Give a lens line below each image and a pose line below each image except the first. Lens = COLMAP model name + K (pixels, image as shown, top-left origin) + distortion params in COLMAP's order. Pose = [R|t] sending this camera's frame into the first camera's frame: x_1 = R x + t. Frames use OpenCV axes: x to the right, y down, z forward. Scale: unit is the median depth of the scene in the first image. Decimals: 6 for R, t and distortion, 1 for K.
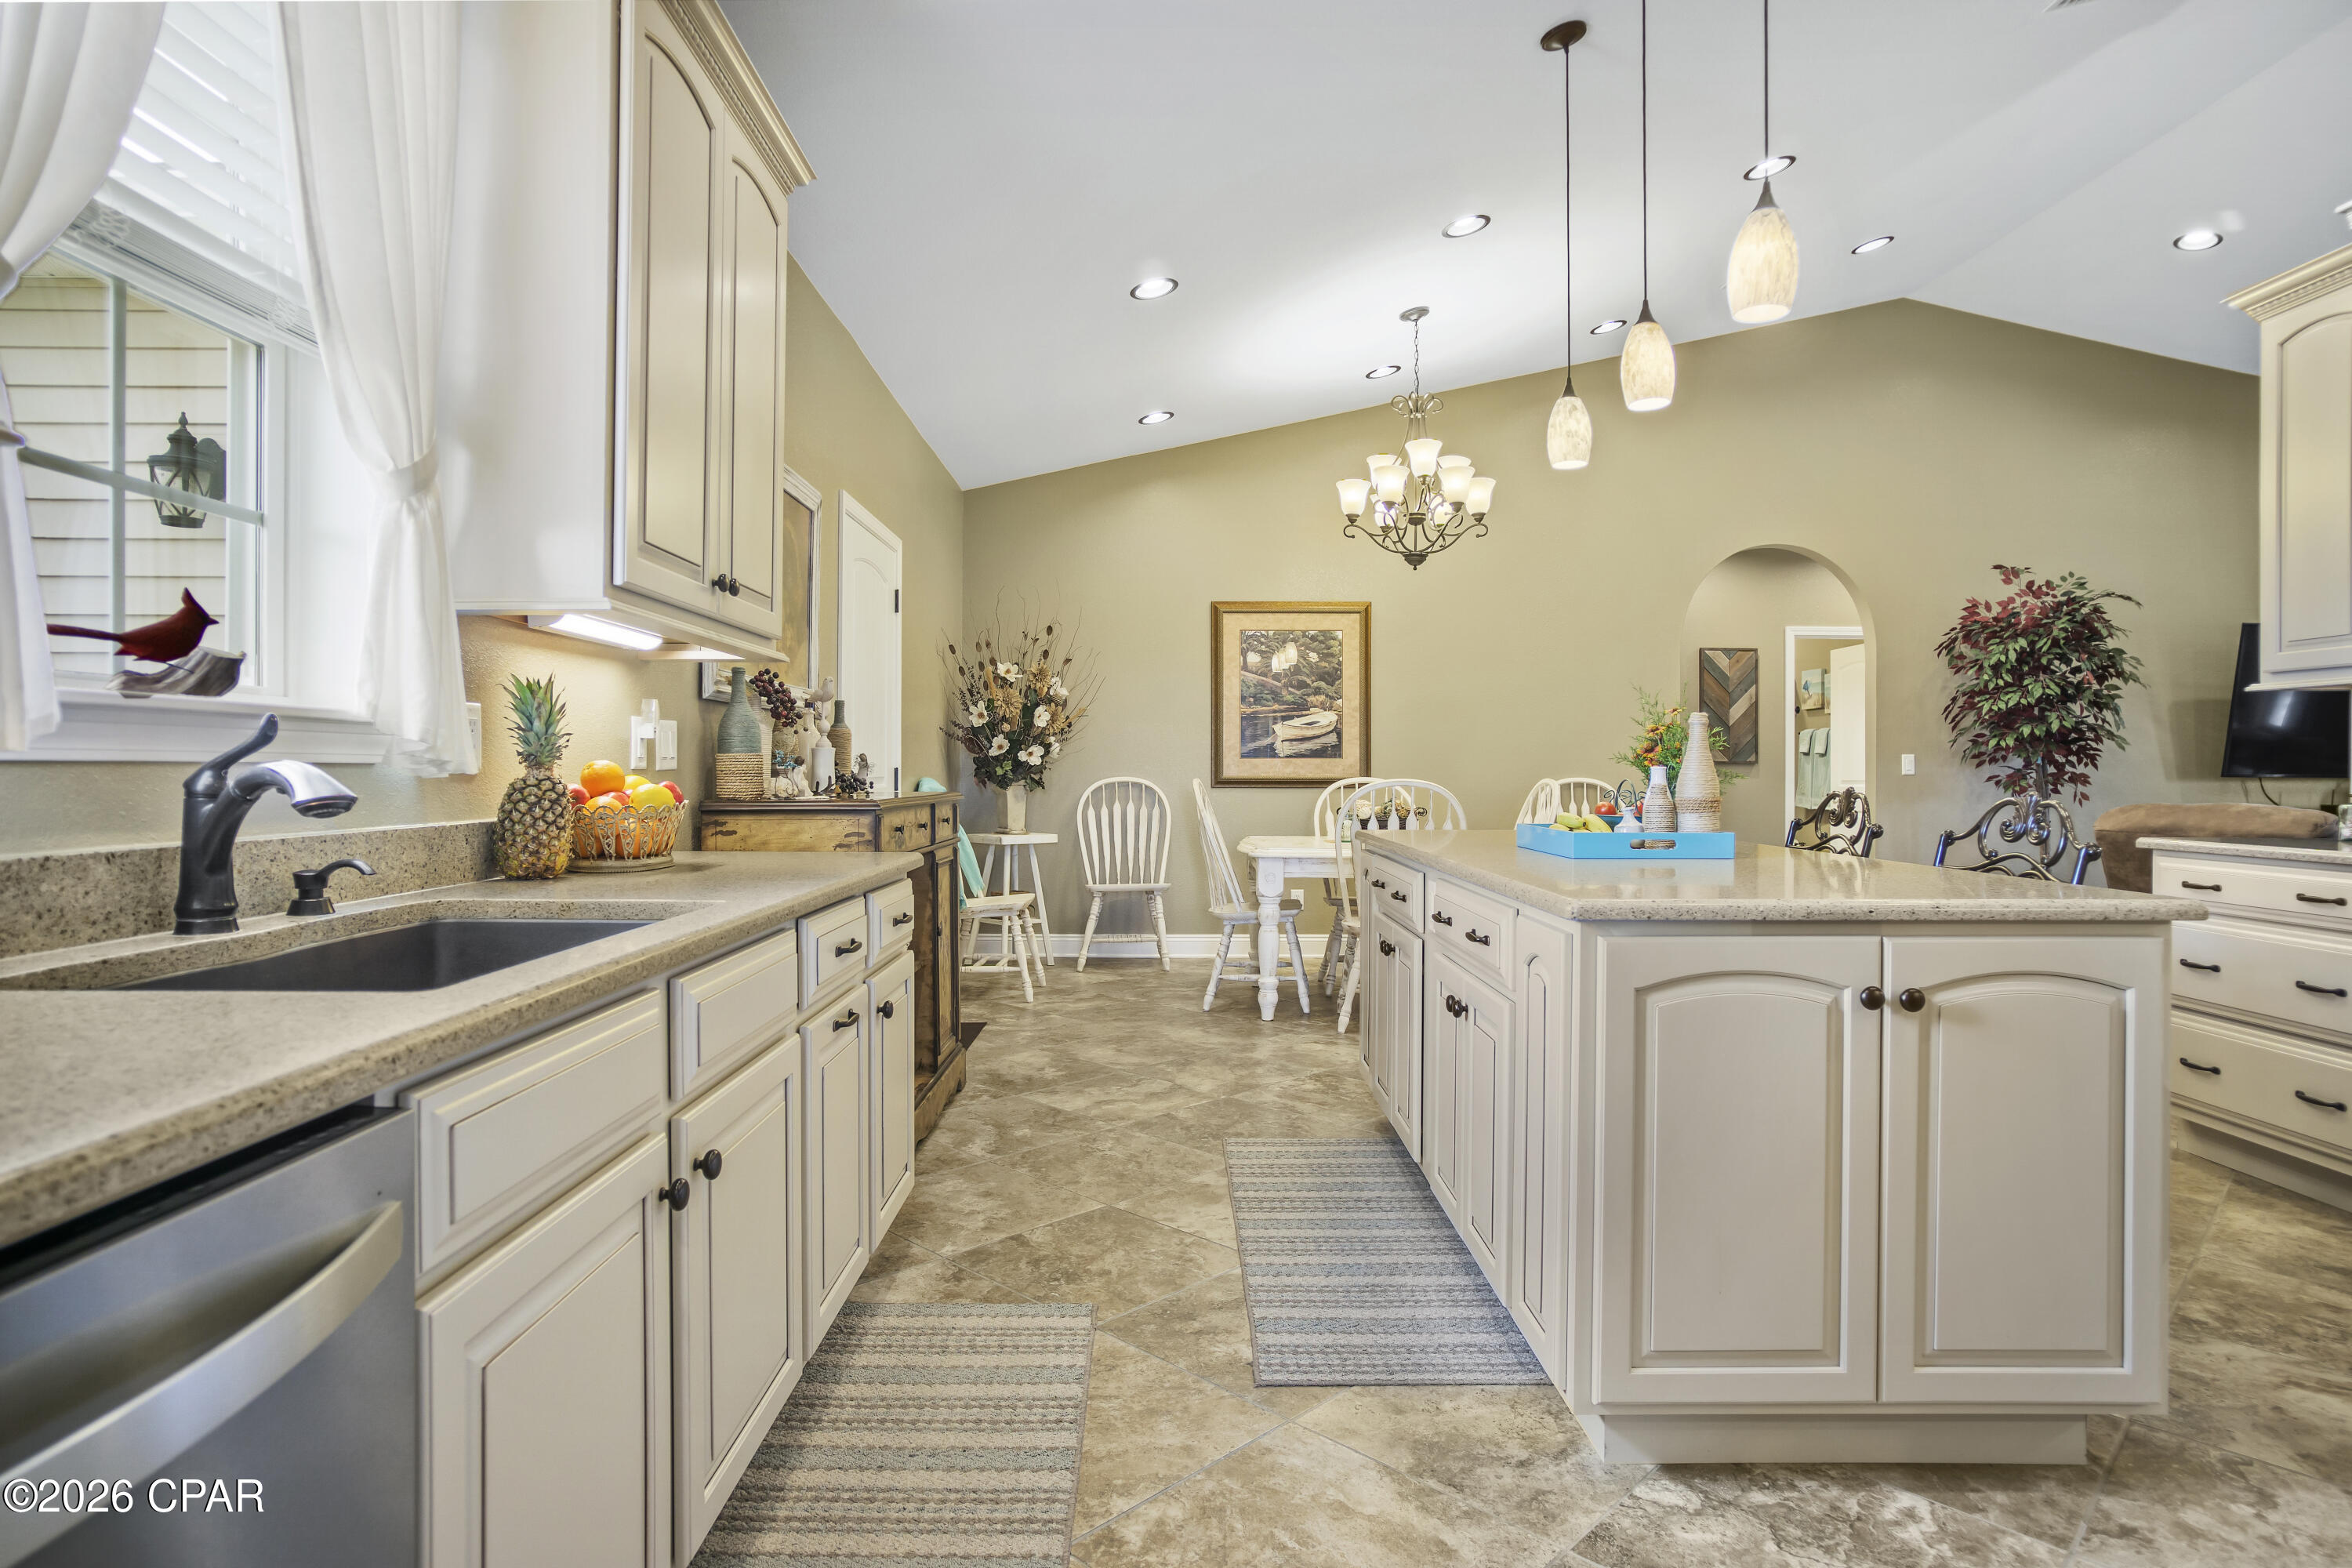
lens RADIAL K [[1260.2, 0, 1171.8], [0, 1260.2, 765.5], [0, 0, 1]] dist [-0.034475, 0.023146]
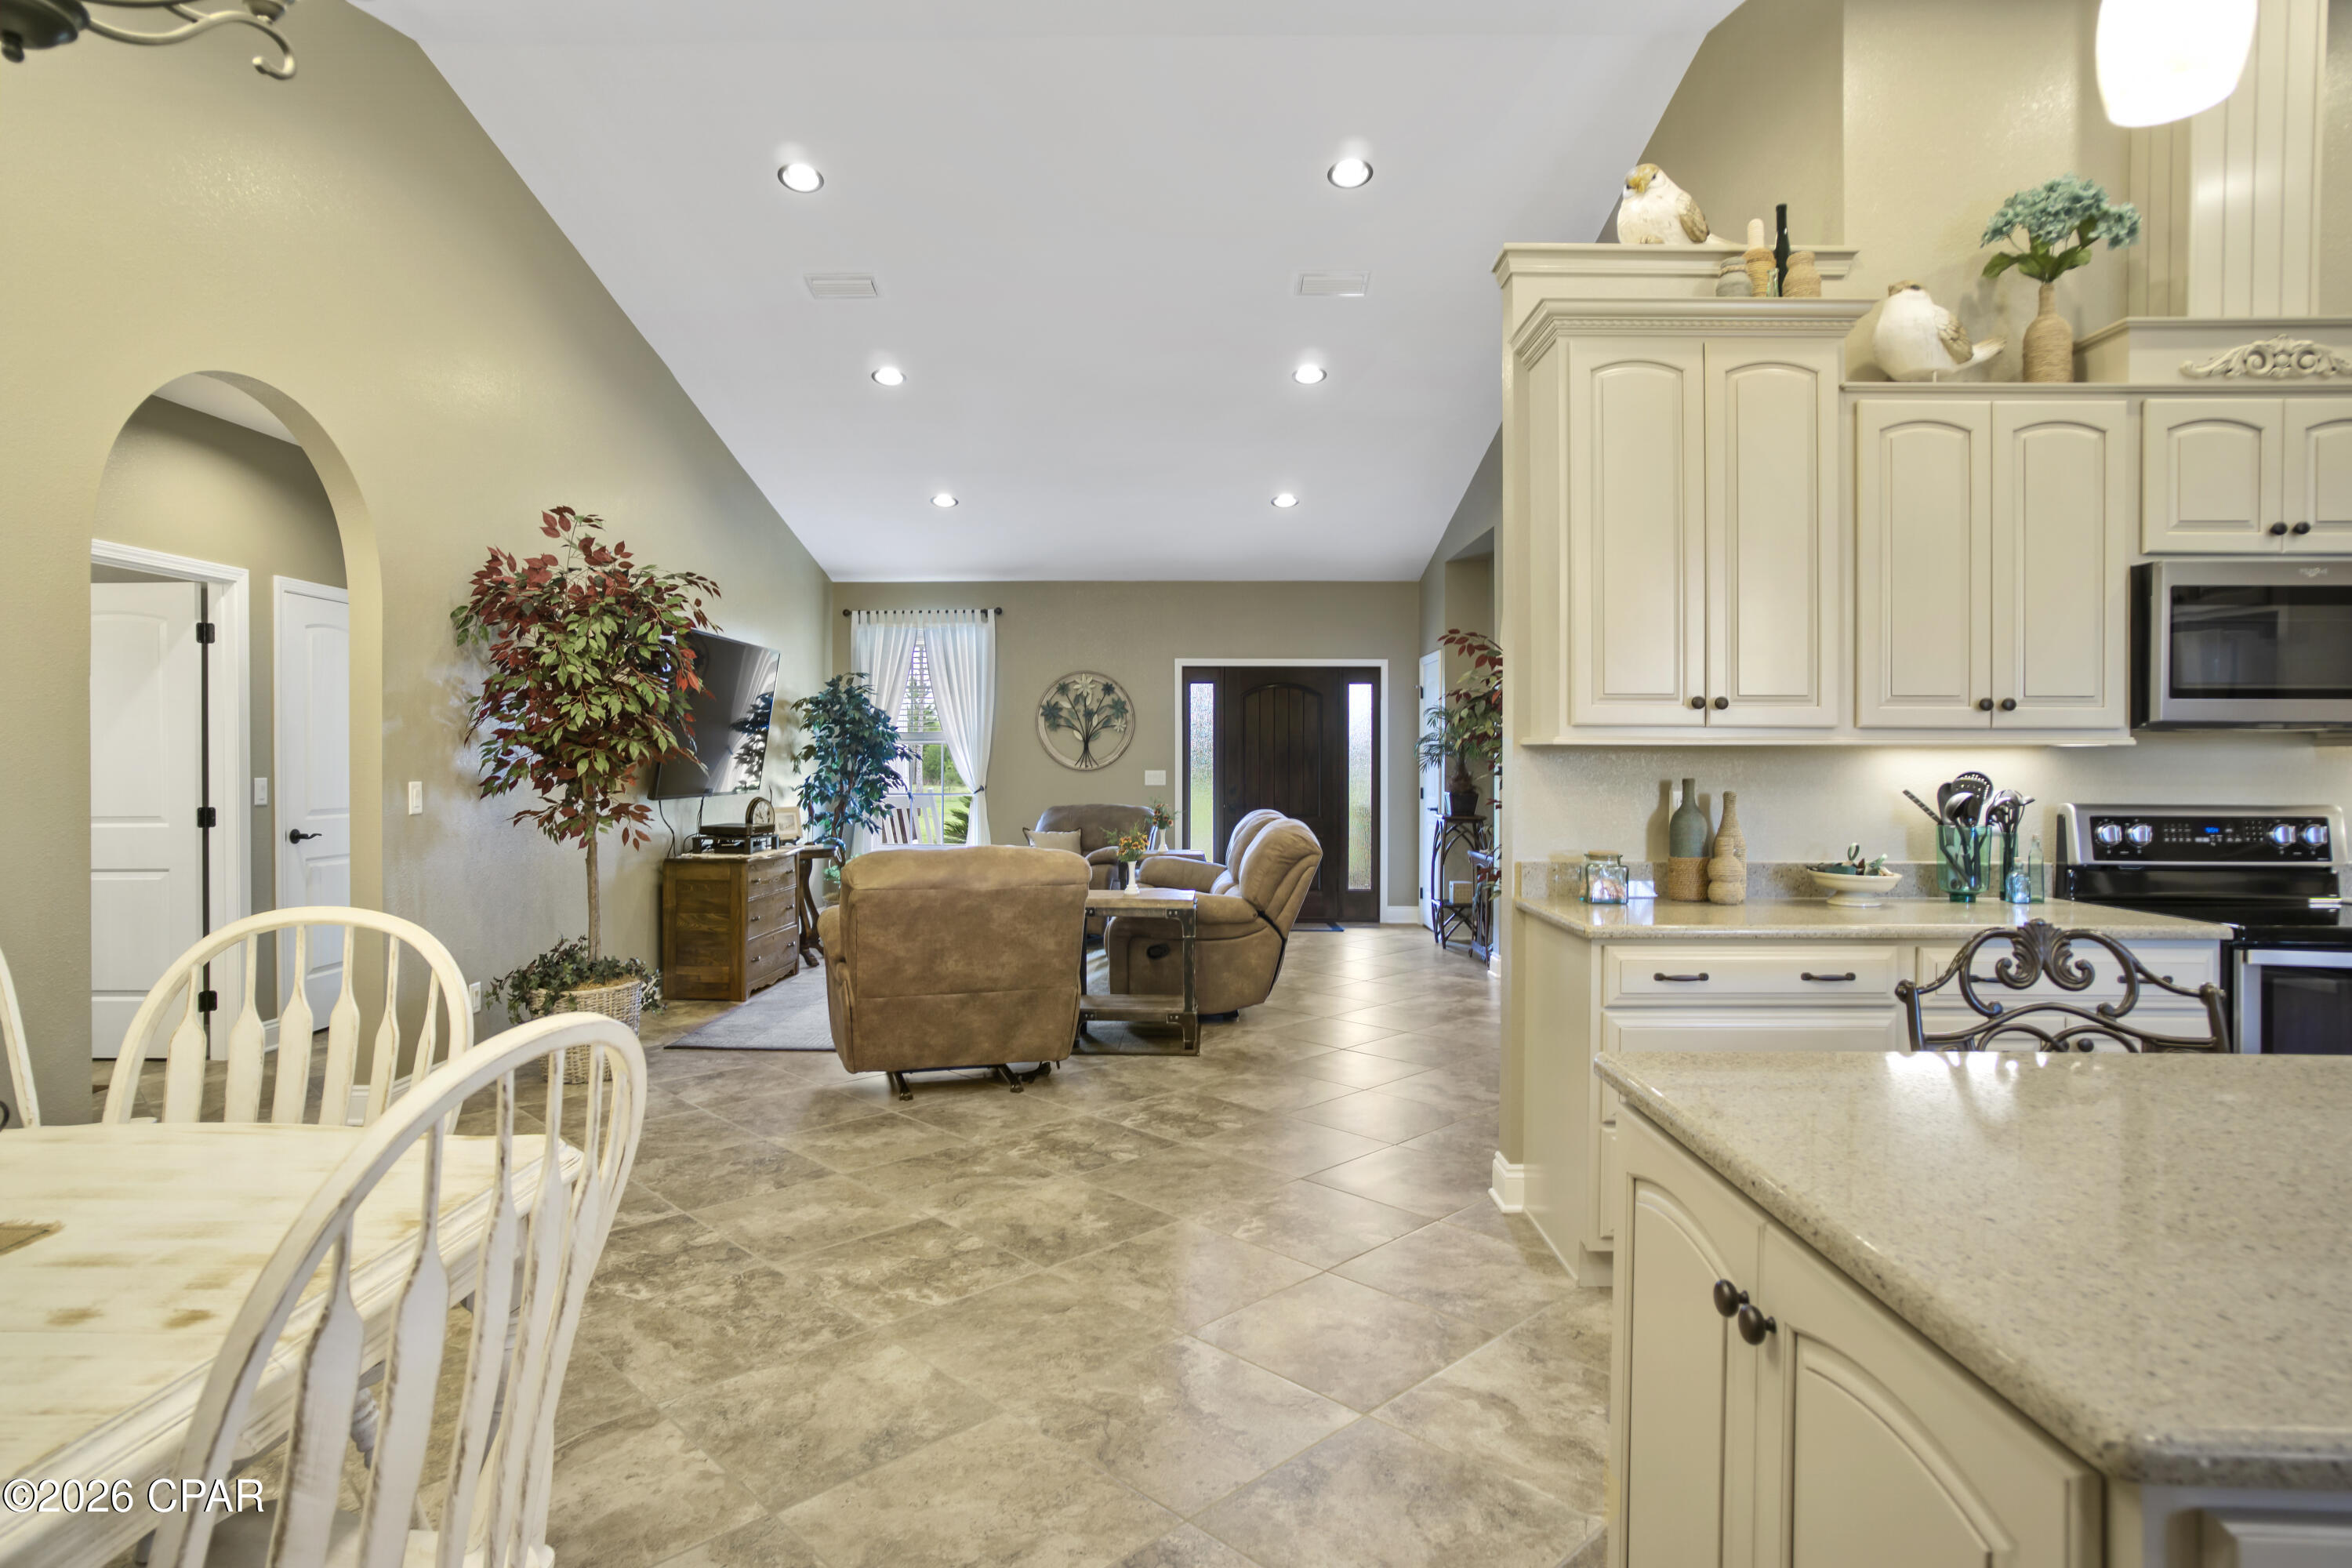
lens RADIAL K [[1260.2, 0, 1209.3], [0, 1260.2, 791.1], [0, 0, 1]] dist [-0.034475, 0.023146]
pose [[0.014988, -0.008518, 0.999851, -0.019559], [-0.013664, 0.999869, 0.008723, -0.019131], [-0.999794, -0.013792, 0.014869, 0.776975]]
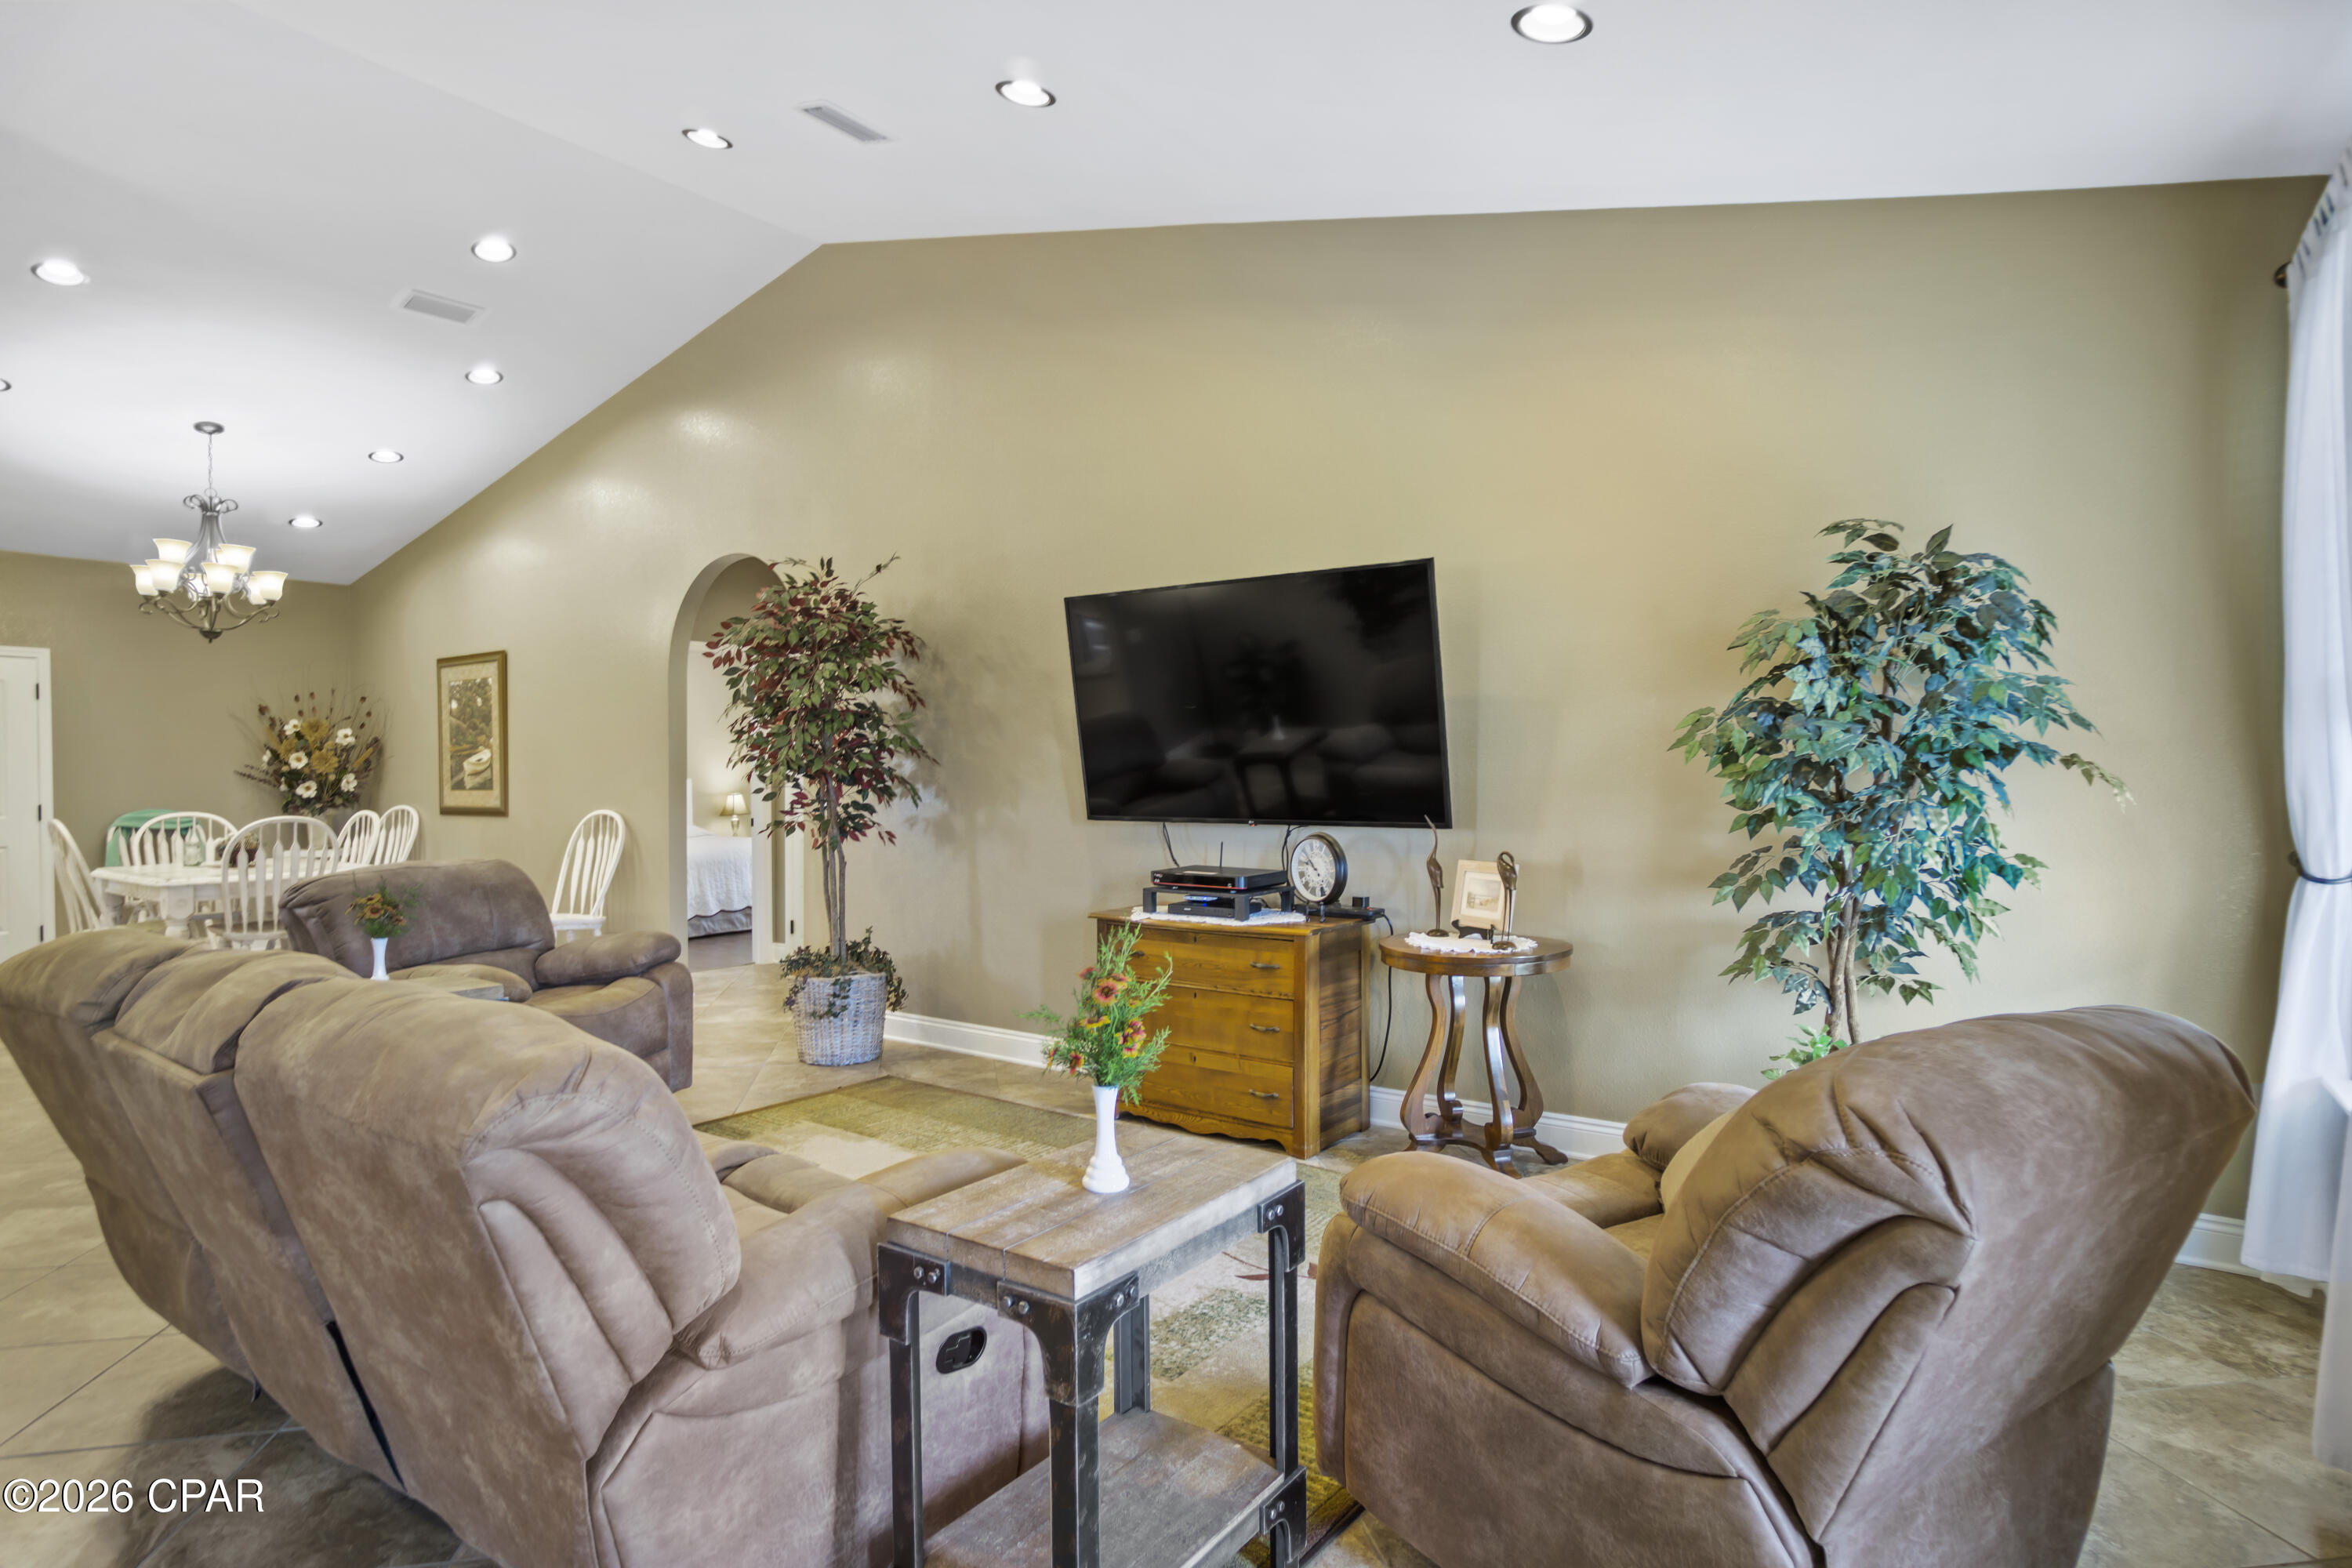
lens RADIAL K [[1260.2, 0, 1123.7], [0, 1260.2, 769.1], [0, 0, 1]] dist [-0.034475, 0.023146]
pose [[0.795521, -0.005566, -0.605901, 1.265181], [0.013997, 0.999860, 0.009193, -0.027192], [0.605764, -0.015794, 0.795487, 0.450295]]
